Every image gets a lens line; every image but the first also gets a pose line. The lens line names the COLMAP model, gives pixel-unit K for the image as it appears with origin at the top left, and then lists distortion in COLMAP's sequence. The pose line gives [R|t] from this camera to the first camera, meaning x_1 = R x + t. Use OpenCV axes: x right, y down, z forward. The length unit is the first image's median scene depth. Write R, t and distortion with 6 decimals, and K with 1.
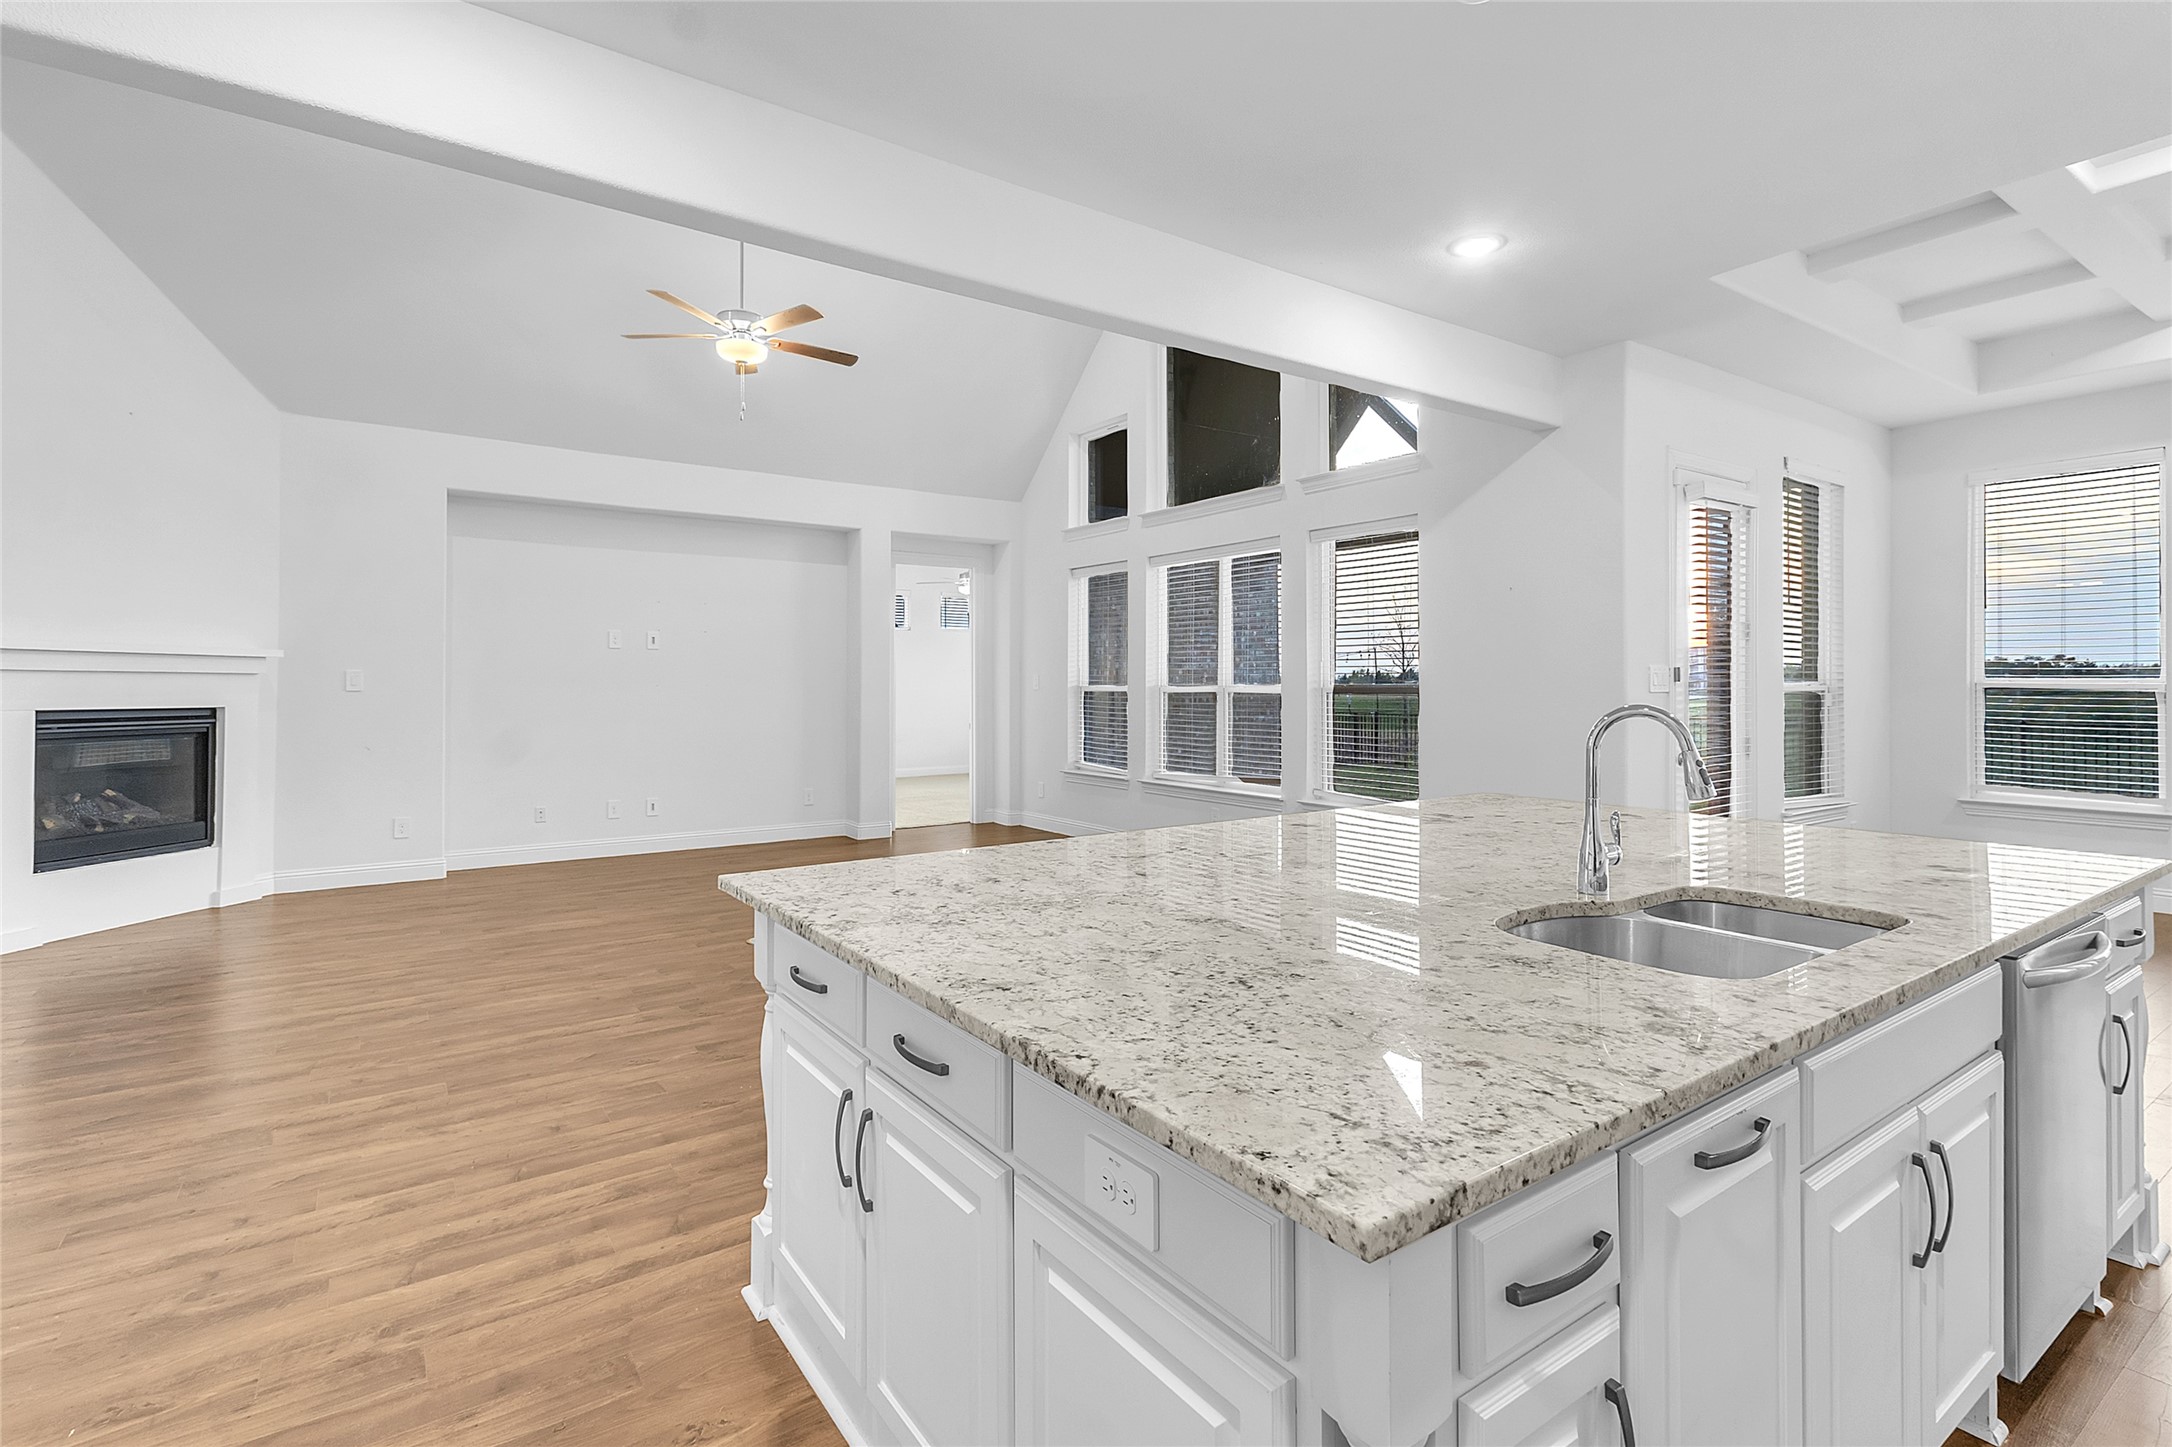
lens RADIAL K [[1041.5, 0, 1086.8], [0, 1041.5, 673.9], [0, 0, 1]] dist [0.026290, -0.005059]
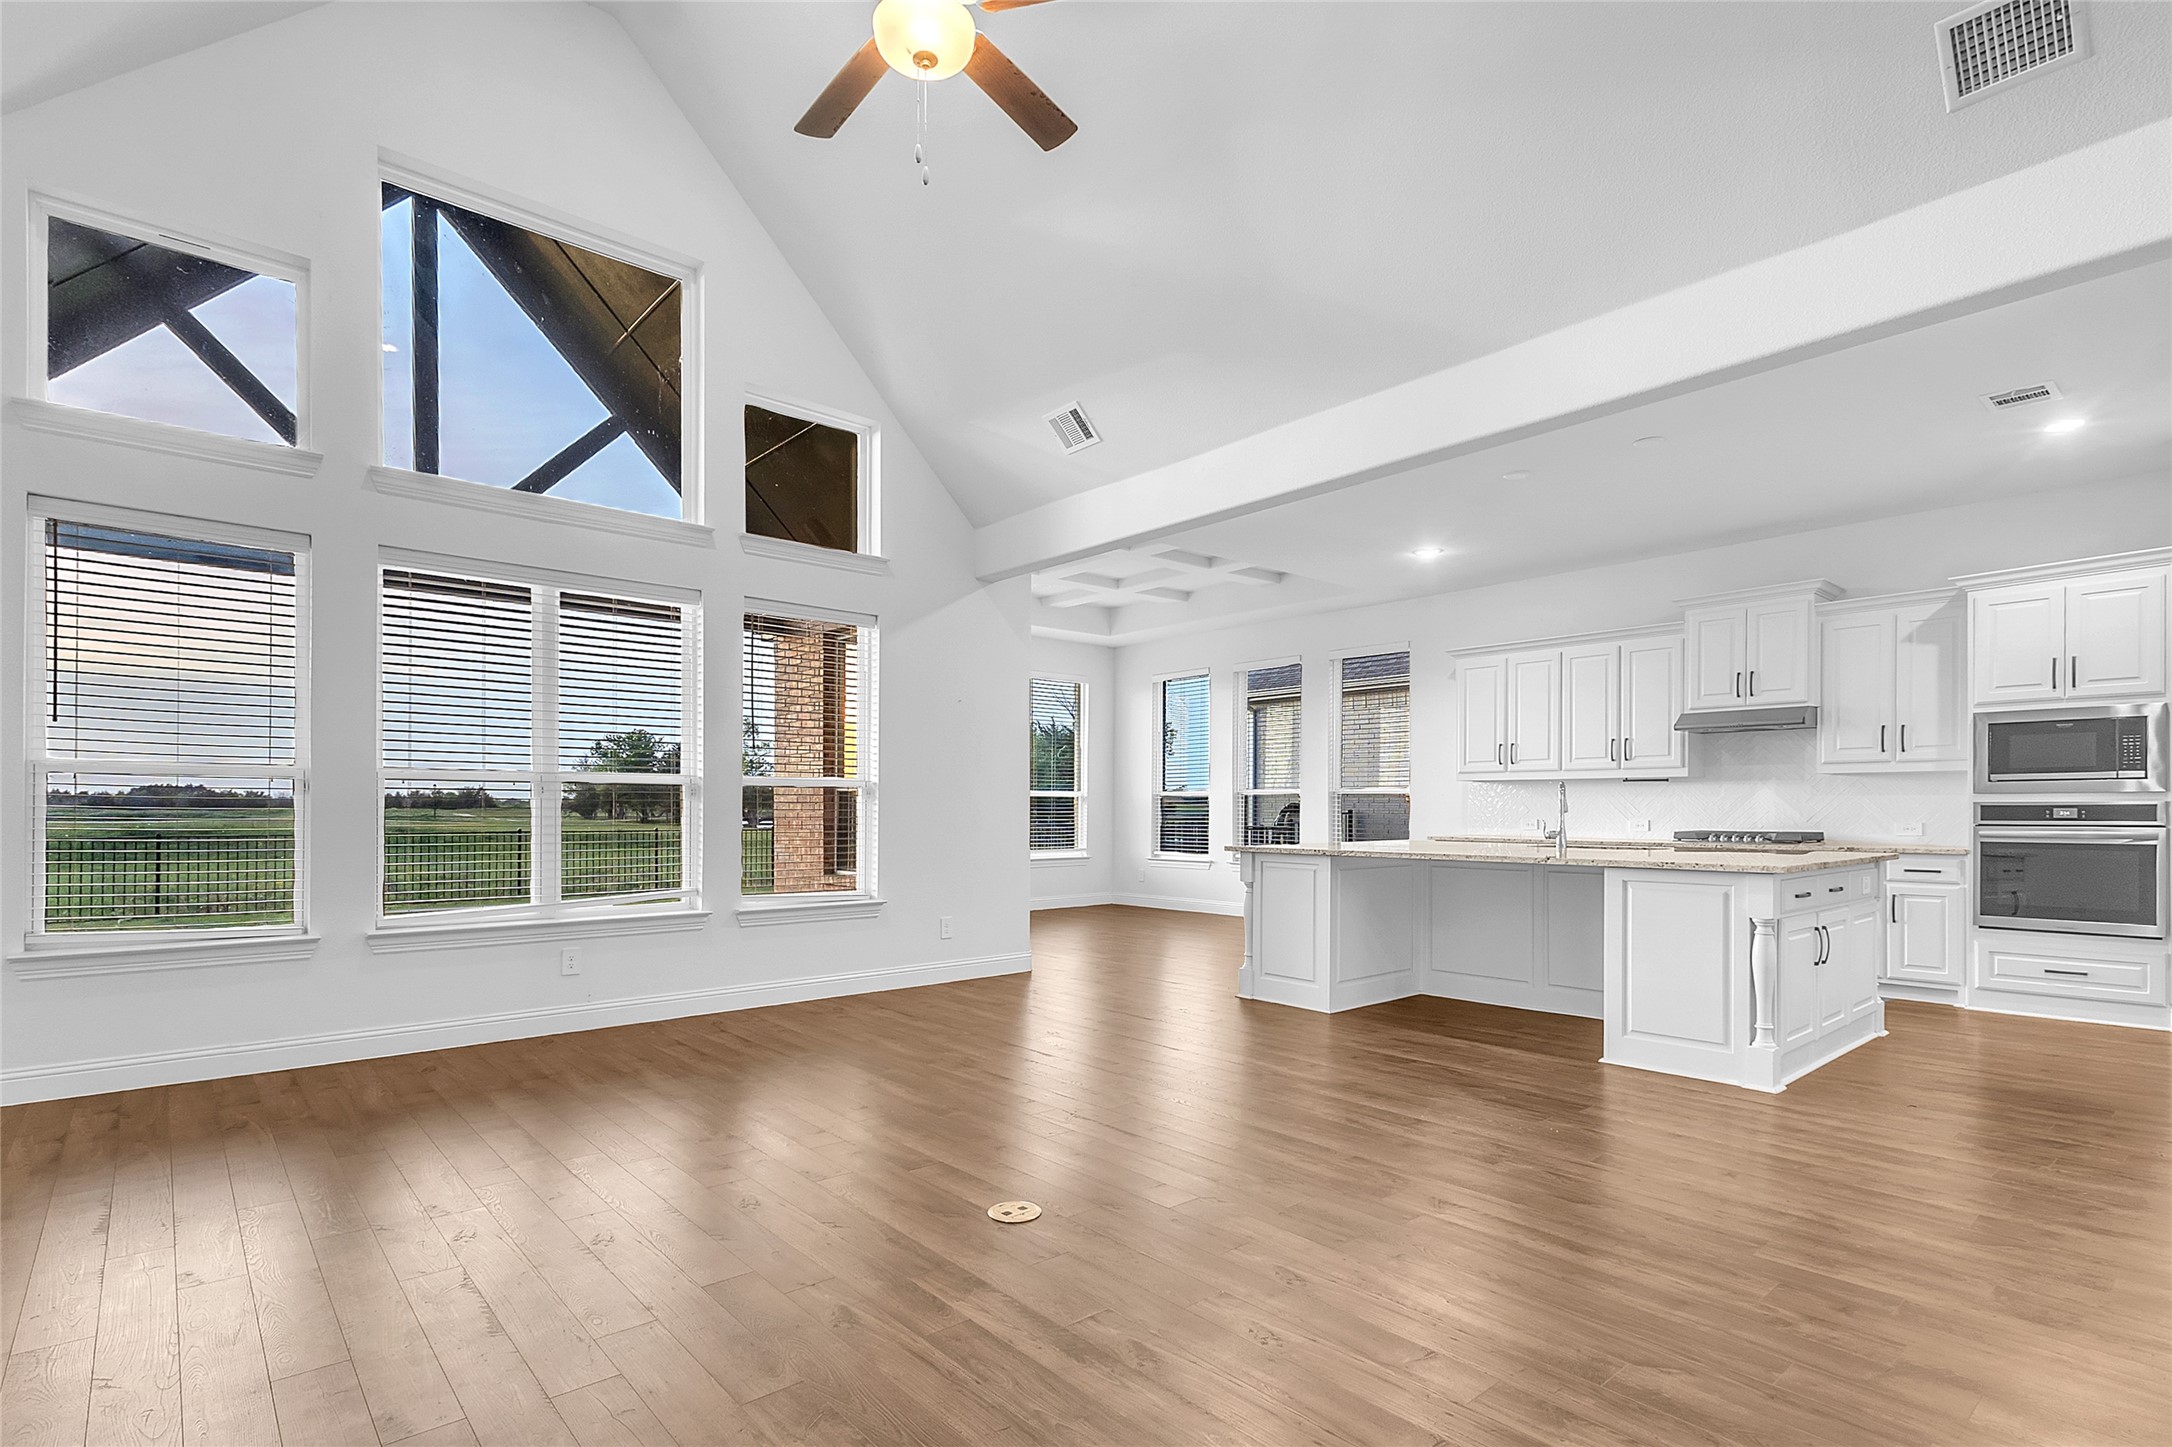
lens RADIAL K [[1041.5, 0, 1081.4], [0, 1041.5, 805.7], [0, 0, 1]] dist [0.026290, -0.005059]
pose [[-0.112383, -0.000956, 0.993664, -0.859005], [-0.011578, 0.999933, -0.000347, 0.042710], [-0.993597, -0.011544, -0.112387, 1.027571]]
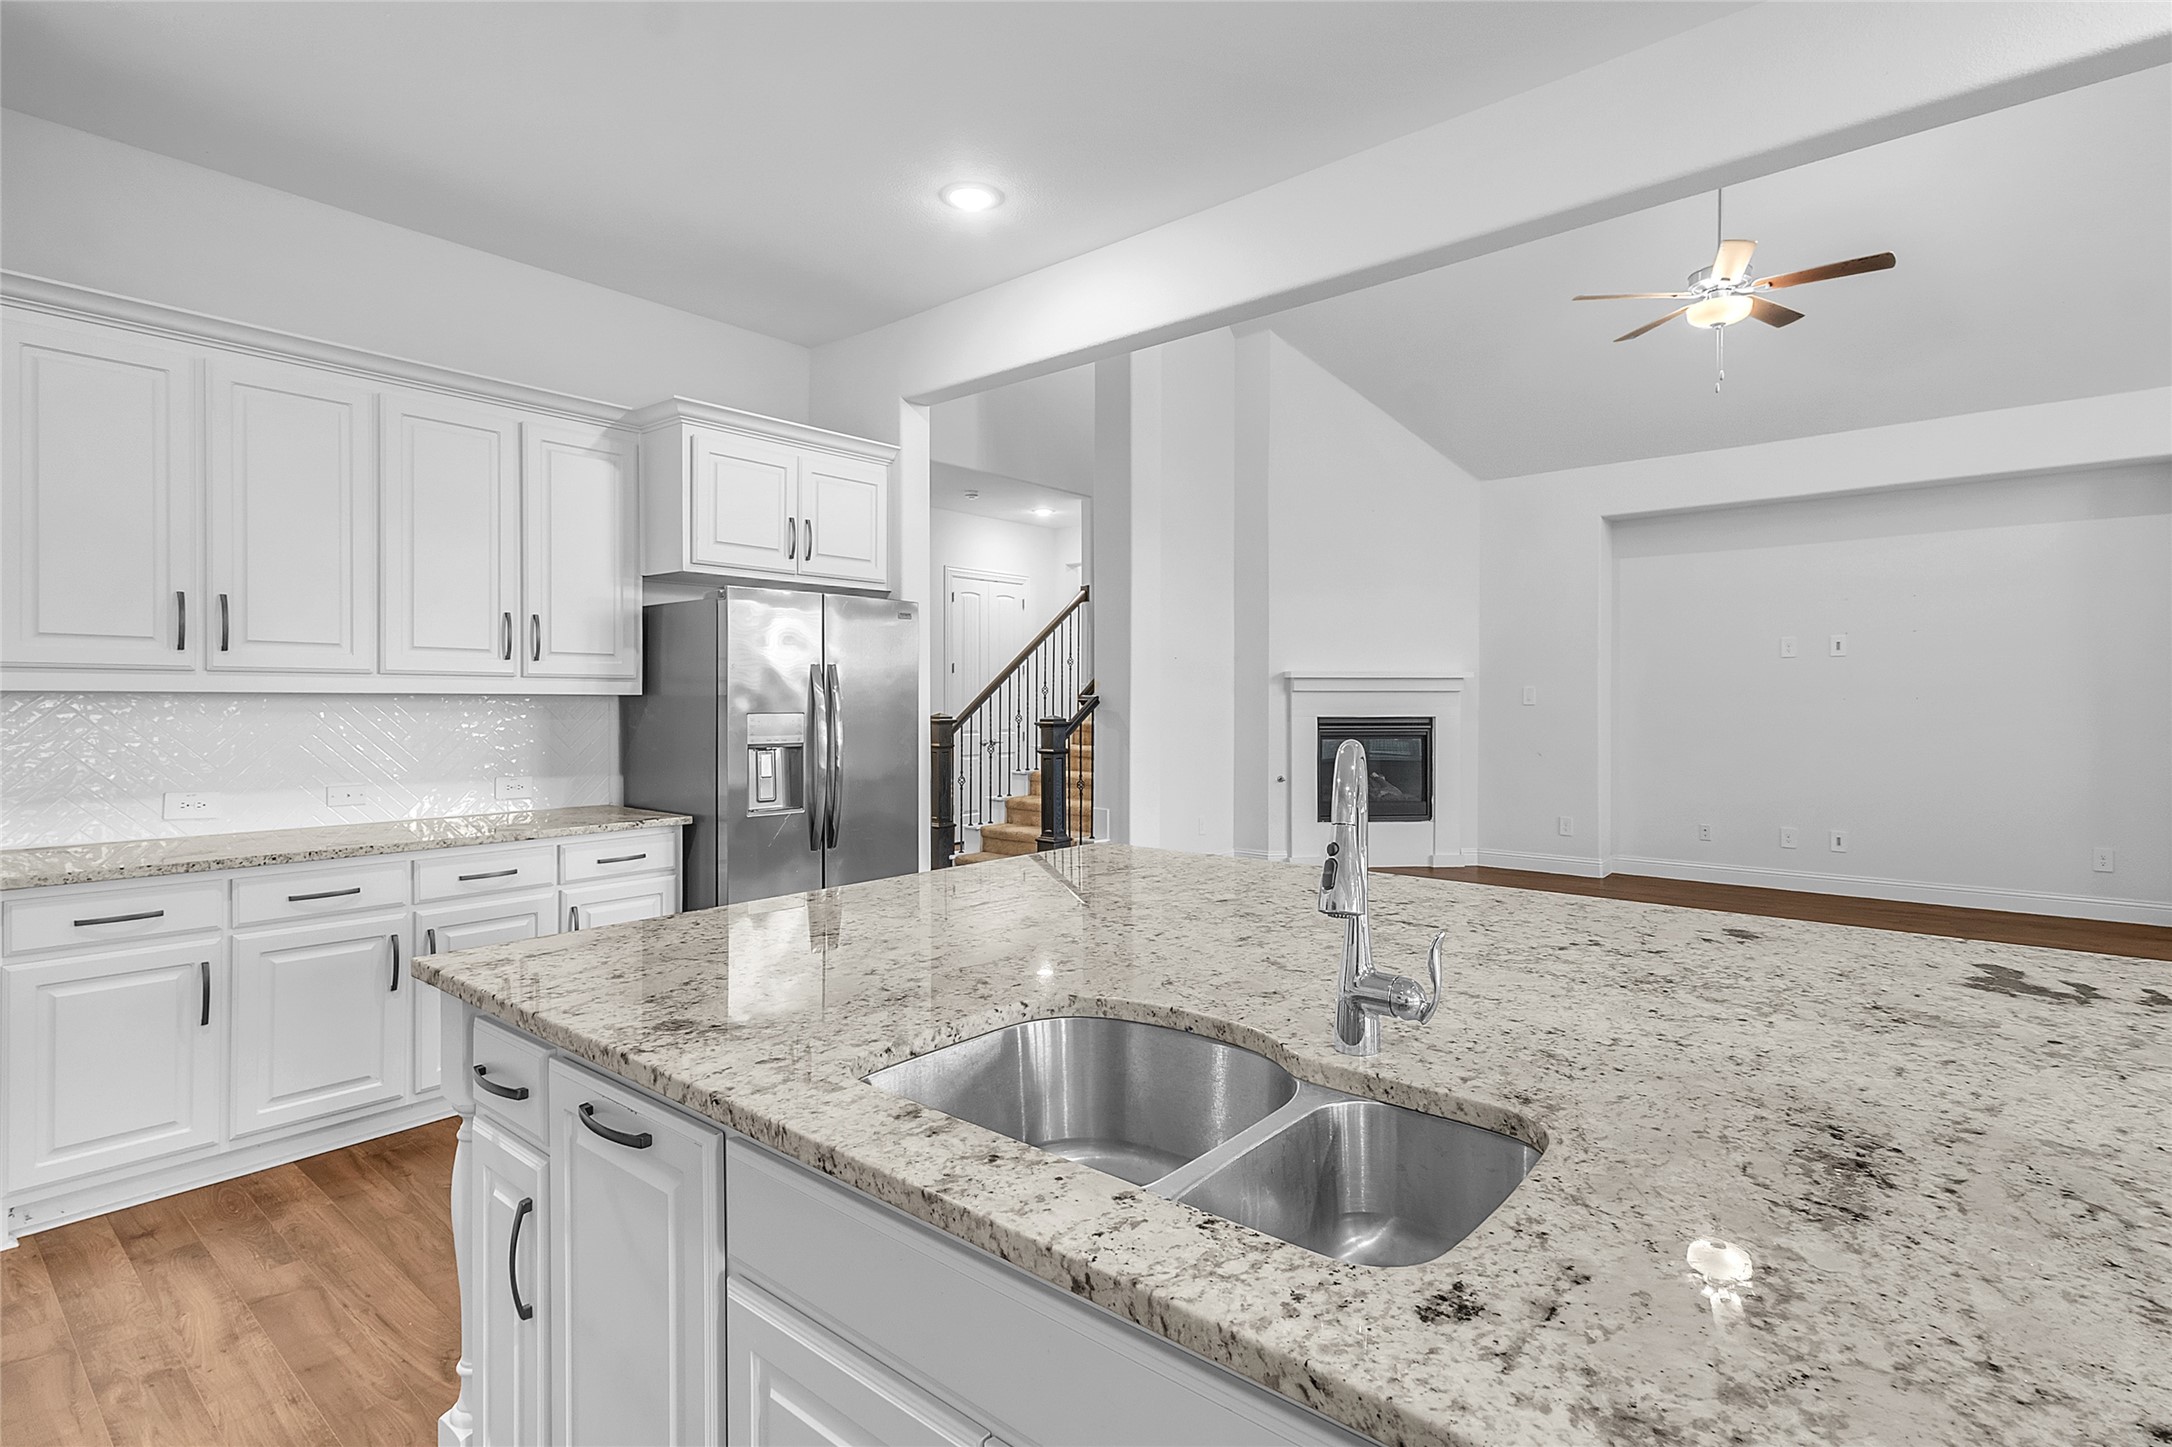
lens RADIAL K [[1052.9, 0, 1081.6], [0, 1052.9, 699.5], [0, 0, 1]] dist [0.020620, -0.002836]
pose [[0.254240, -0.003201, -0.967136, 0.410455], [0.014885, 0.999889, 0.000603, 0.002870], [0.967027, -0.014549, 0.254259, 0.274062]]
